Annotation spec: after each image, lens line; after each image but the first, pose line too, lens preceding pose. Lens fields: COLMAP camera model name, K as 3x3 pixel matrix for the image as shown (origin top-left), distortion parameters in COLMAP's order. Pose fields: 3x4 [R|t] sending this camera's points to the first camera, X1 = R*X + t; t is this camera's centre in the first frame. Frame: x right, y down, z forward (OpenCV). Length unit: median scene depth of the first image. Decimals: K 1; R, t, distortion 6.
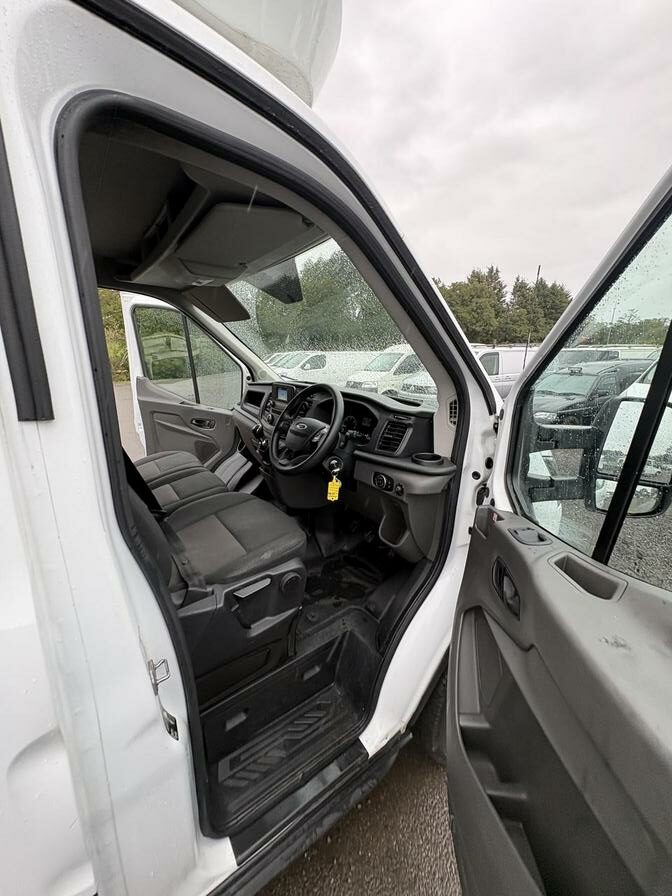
lens RADIAL K [[357.4, 0, 335.6], [0, 357.4, 452.2], [0, 0, 1]] dist [0.007418, -0.001162]
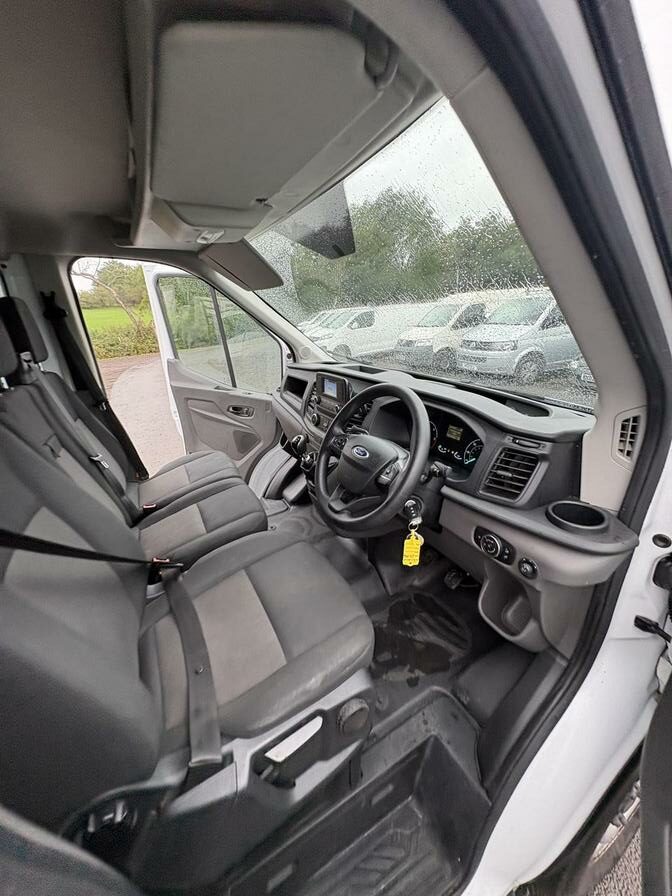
lens RADIAL K [[357.4, 0, 336.6], [0, 357.4, 450.2], [0, 0, 1]] dist [0.007418, -0.001162]
pose [[0.990898, -0.014111, -0.133874, -0.047261], [0.028513, 0.993928, 0.106277, -0.138011], [0.131562, -0.109127, 0.985283, 0.316097]]
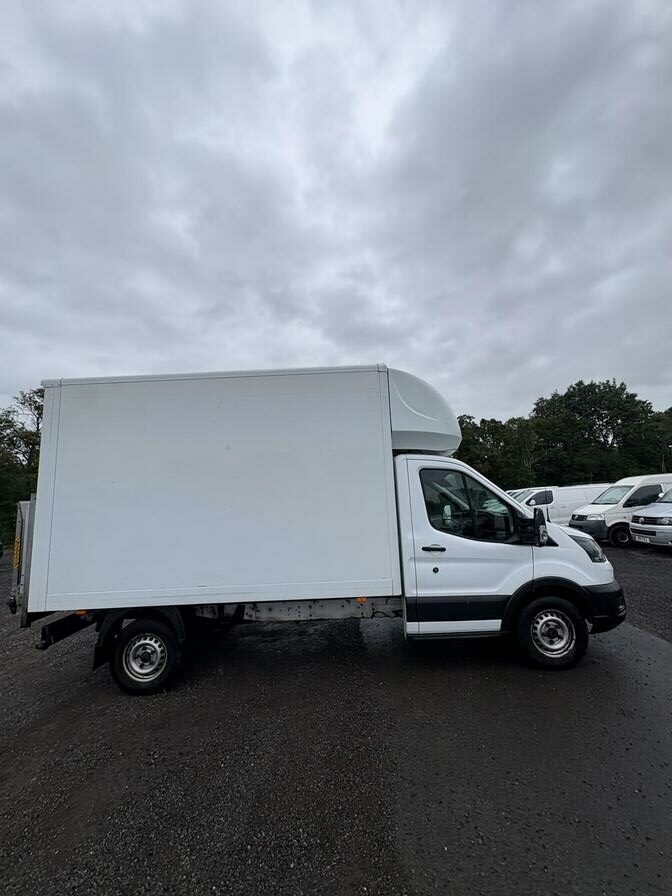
lens RADIAL K [[357.4, 0, 334.4], [0, 357.4, 445.8], [0, 0, 1]] dist [0.007418, -0.001162]
pose [[0.807817, -0.132392, -0.574373, 0.774285], [-0.102038, 0.928327, -0.357487, 0.469328], [0.580534, 0.347392, 0.736409, -1.904946]]
